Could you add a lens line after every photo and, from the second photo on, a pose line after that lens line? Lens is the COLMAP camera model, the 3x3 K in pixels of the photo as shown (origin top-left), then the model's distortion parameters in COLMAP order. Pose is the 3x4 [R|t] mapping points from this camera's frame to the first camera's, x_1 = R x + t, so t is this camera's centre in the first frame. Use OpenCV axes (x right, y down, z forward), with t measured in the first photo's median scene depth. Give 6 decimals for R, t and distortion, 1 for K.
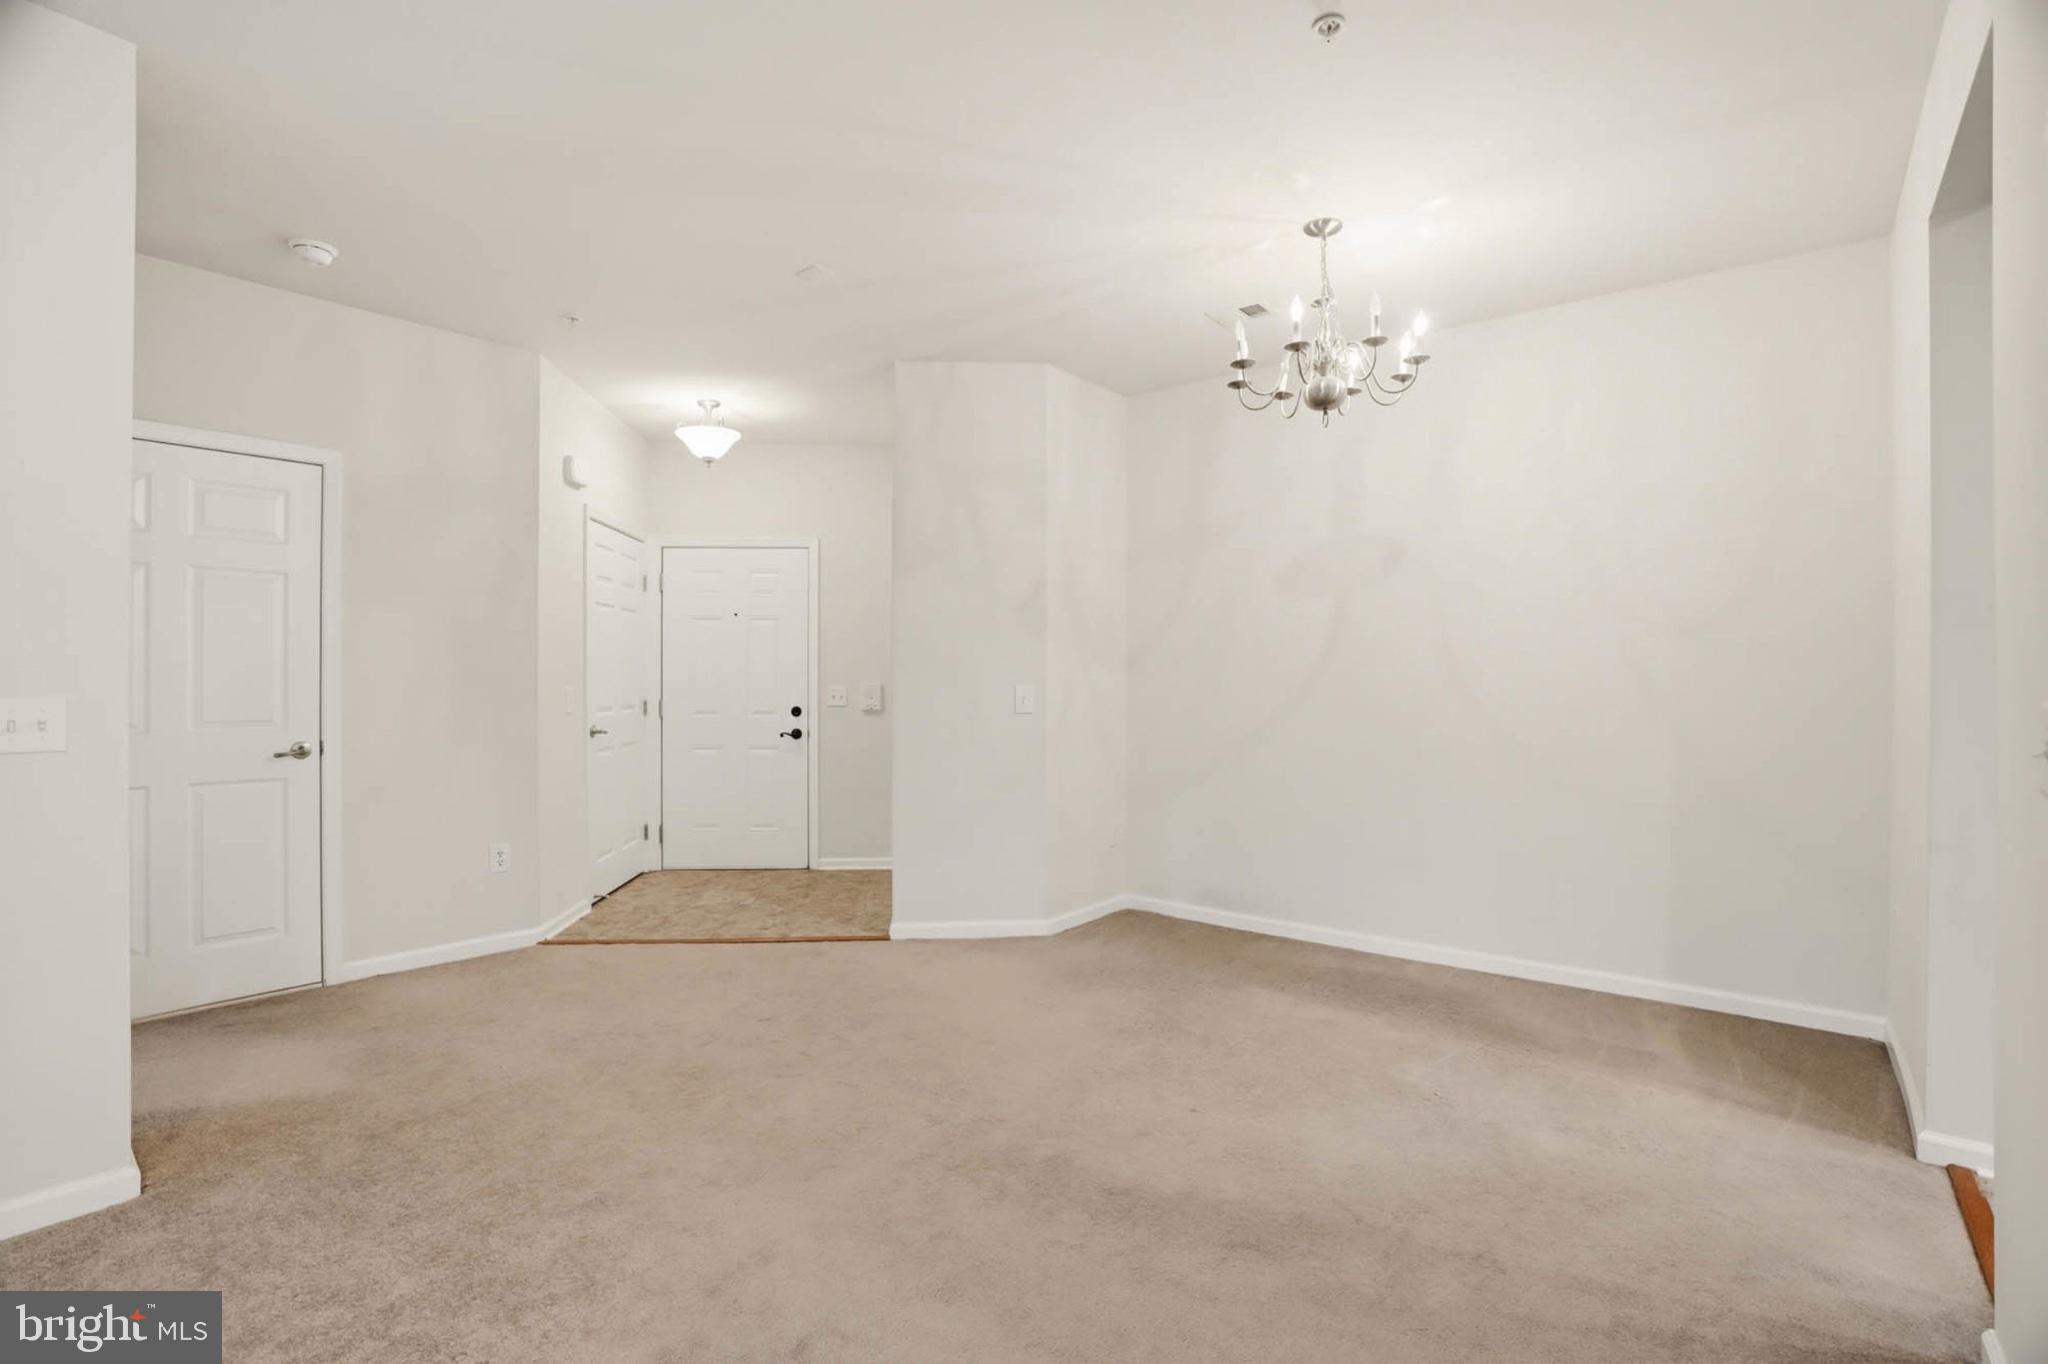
lens RADIAL K [[960.9, 0, 1024.6], [0, 960.9, 681.9], [0, 0, 1]] dist [-0.036867, 0.010088]
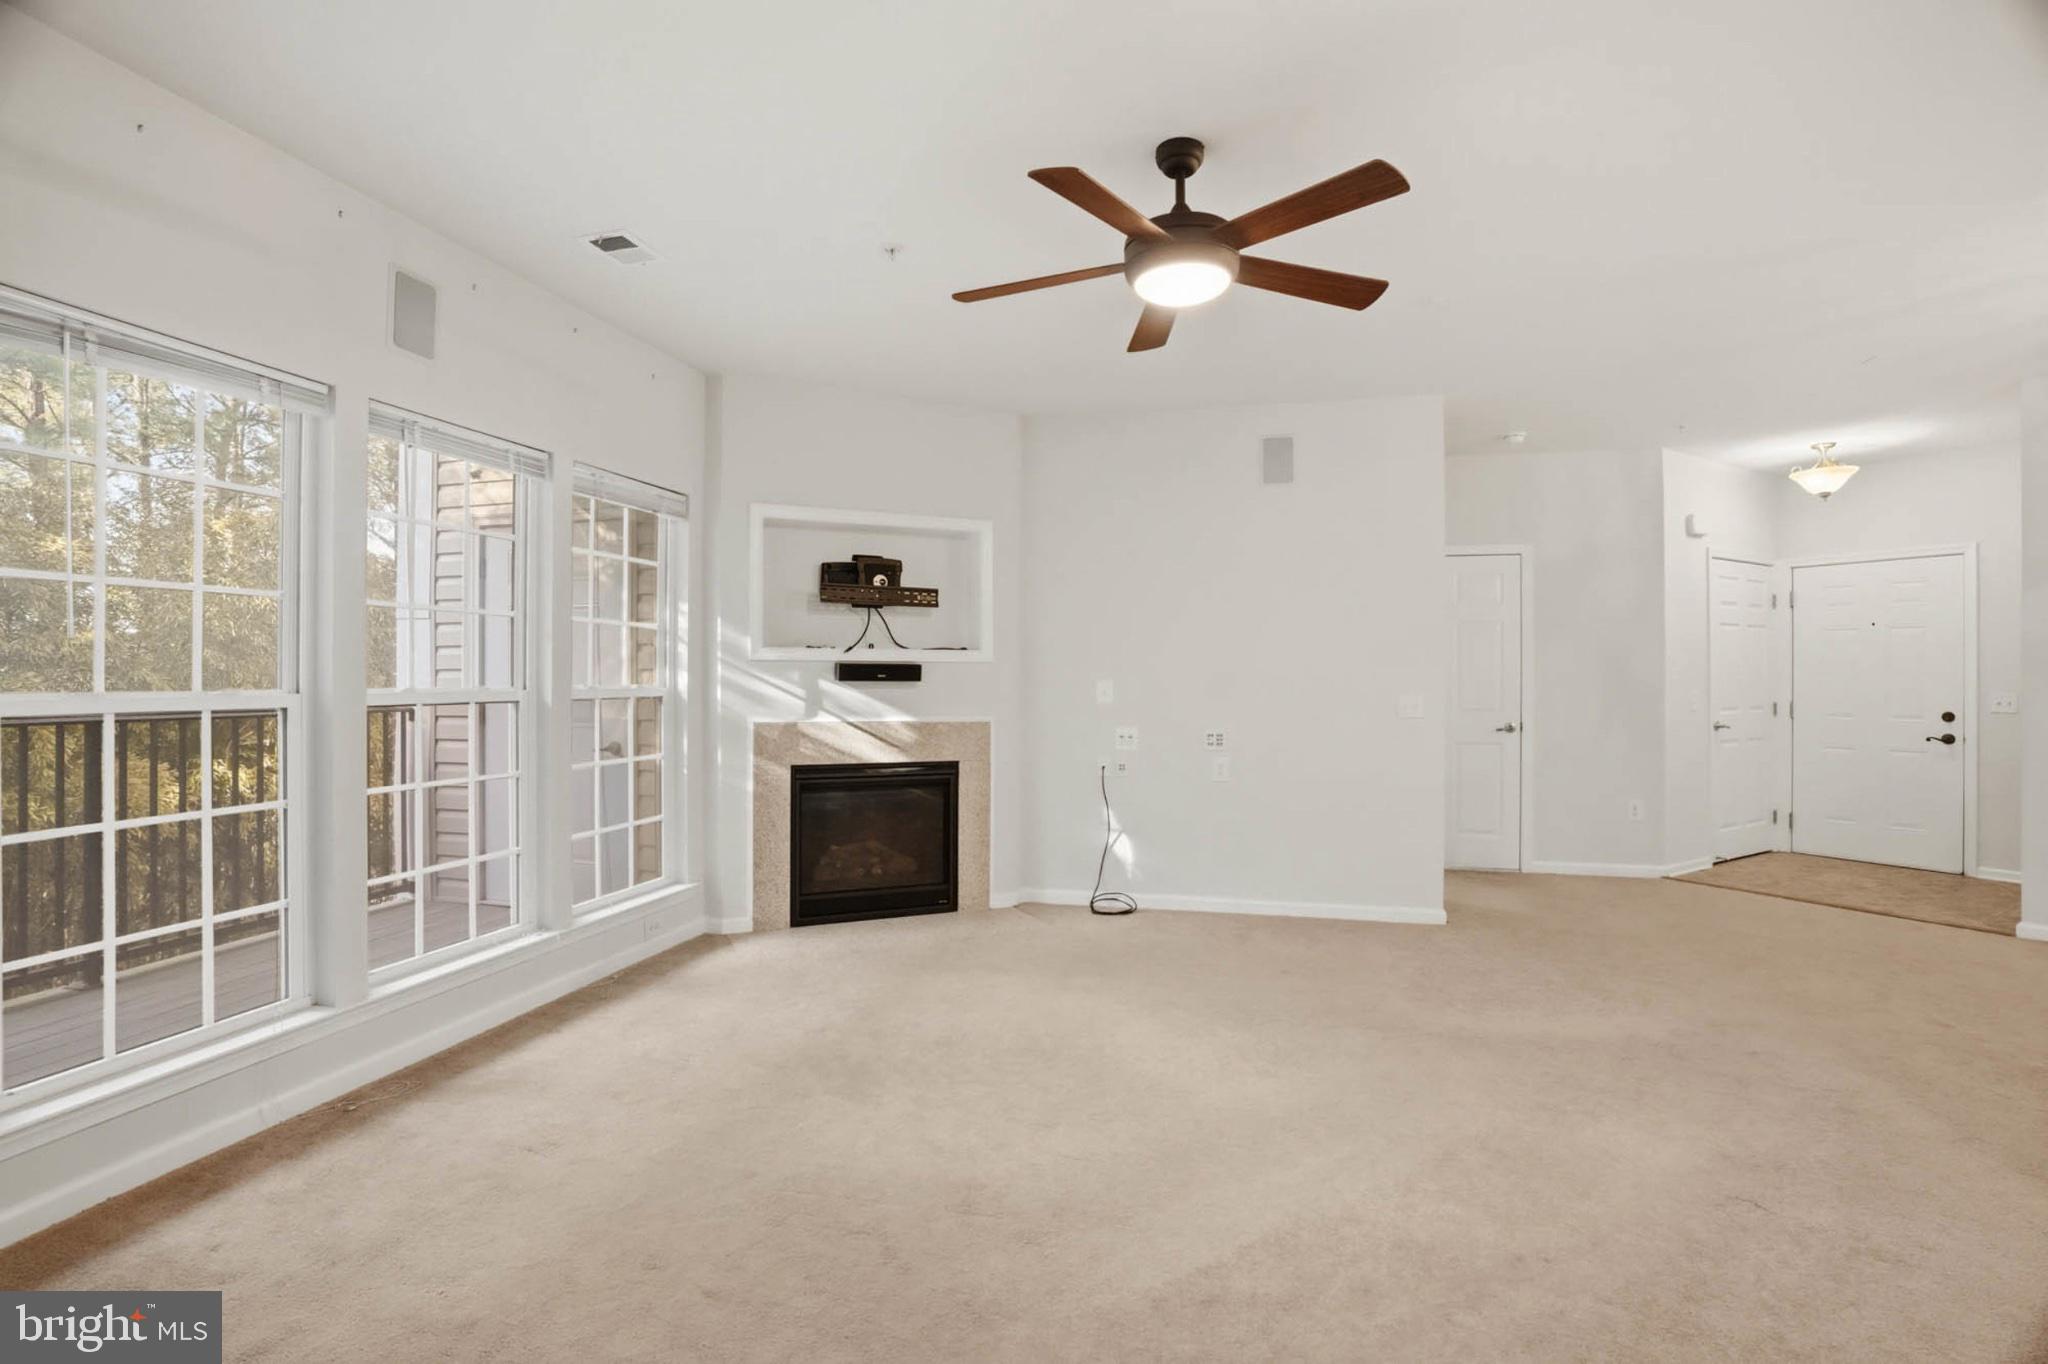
lens RADIAL K [[960.9, 0, 1032.7], [0, 960.9, 672.6], [0, 0, 1]] dist [-0.036867, 0.010088]
pose [[0.443851, -0.007259, -0.896071, 0.287307], [-0.002519, 0.999953, -0.009349, -0.005412], [0.896097, 0.006407, 0.443812, -0.393780]]
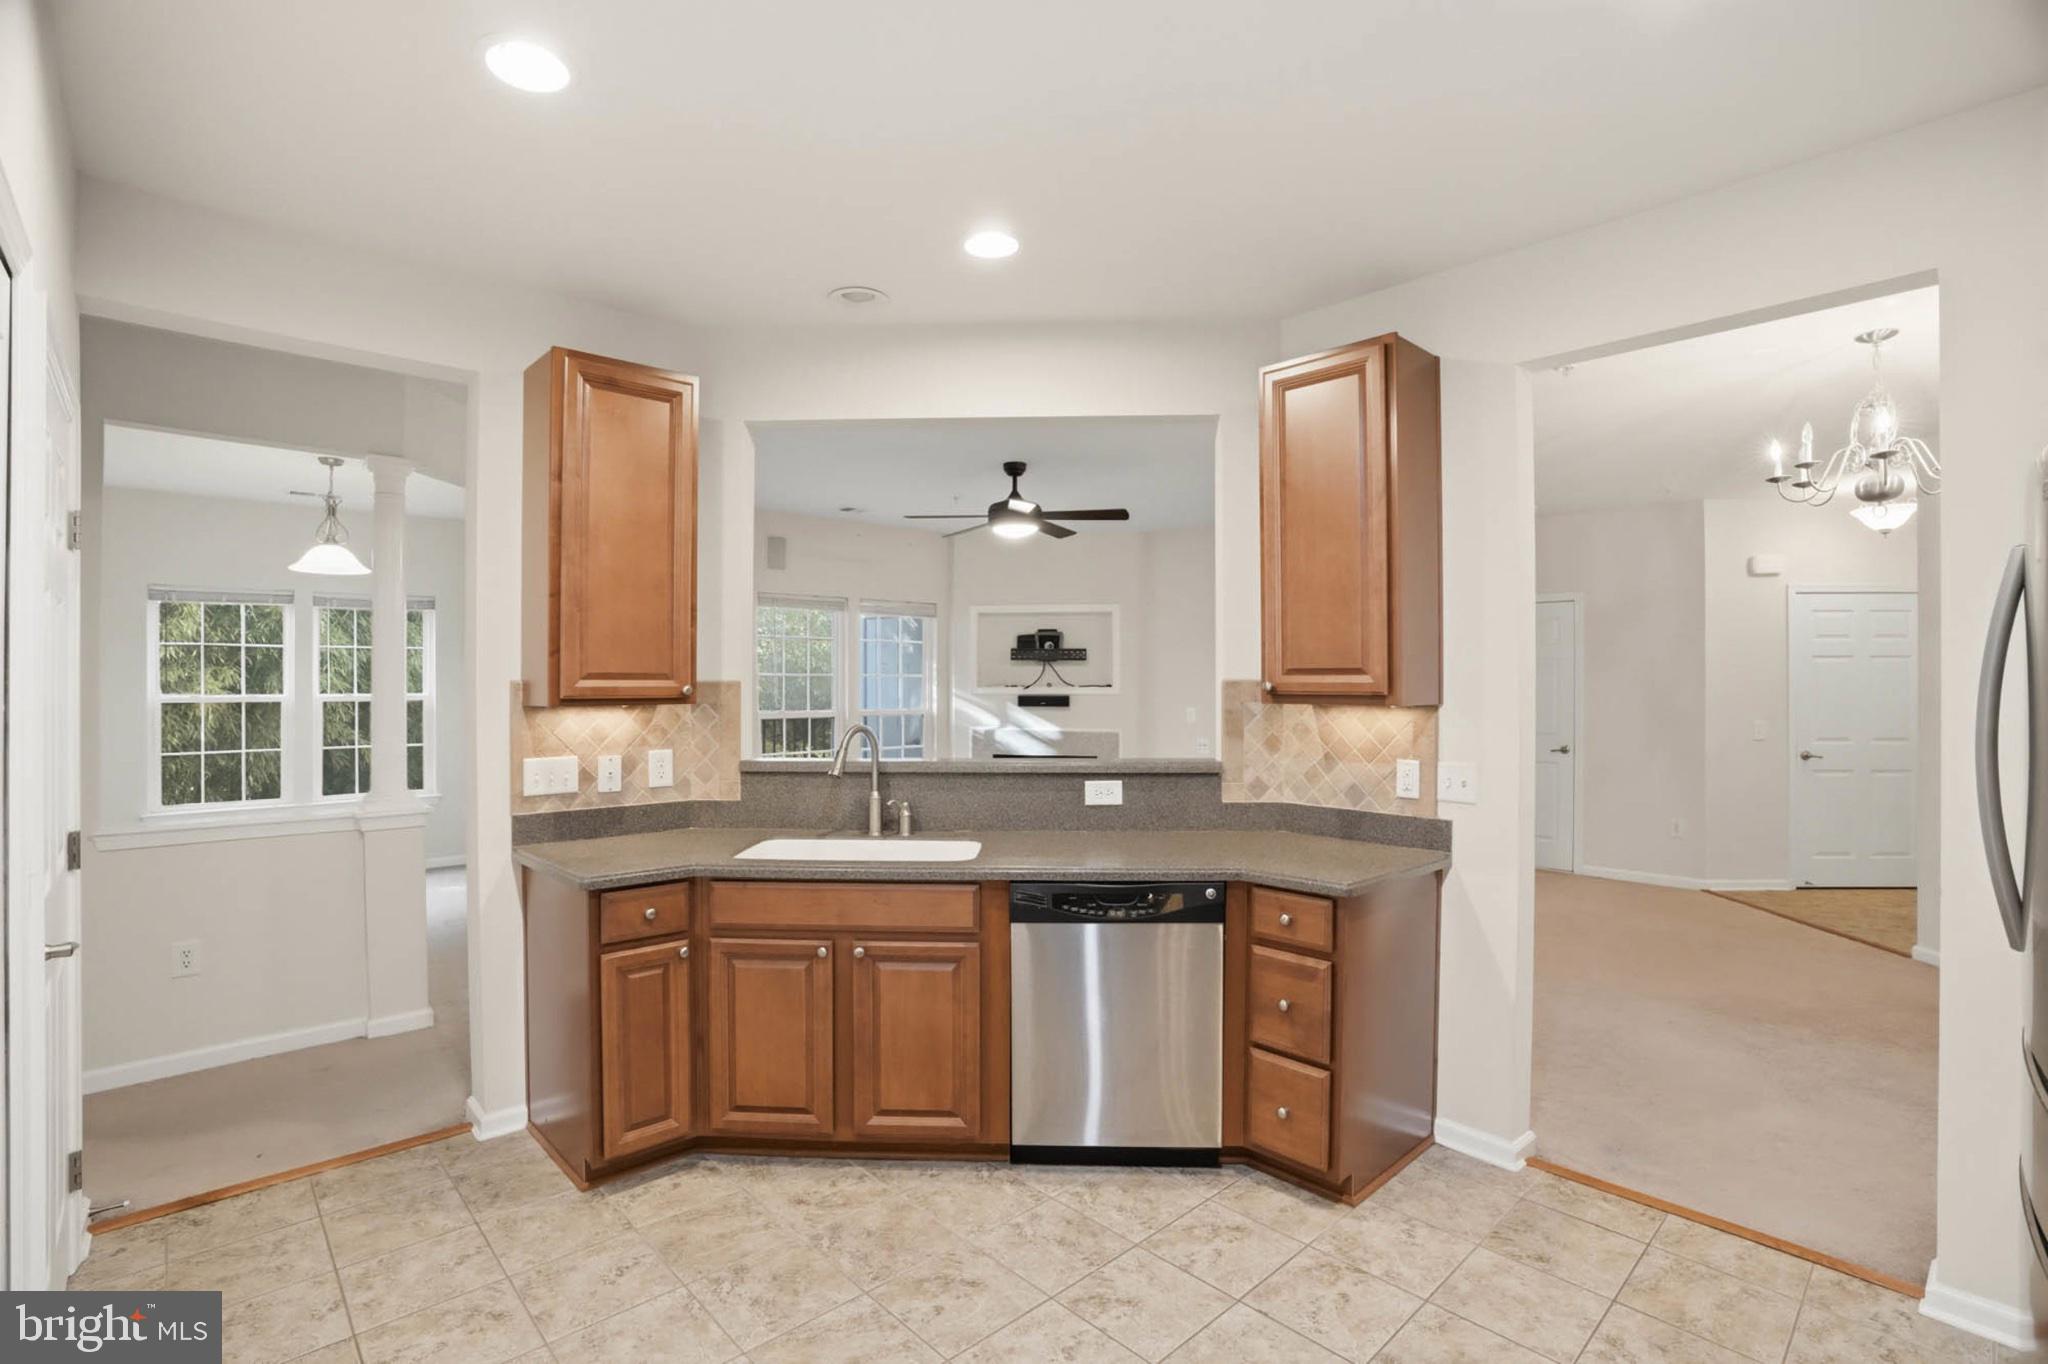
lens RADIAL K [[960.9, 0, 1036.8], [0, 960.9, 675.6], [0, 0, 1]] dist [-0.036867, 0.010088]
pose [[-0.107538, -0.011329, -0.994136, 1.018766], [-0.003176, 0.999934, -0.011051, -0.042841], [0.994196, 0.001969, -0.107567, 0.101845]]
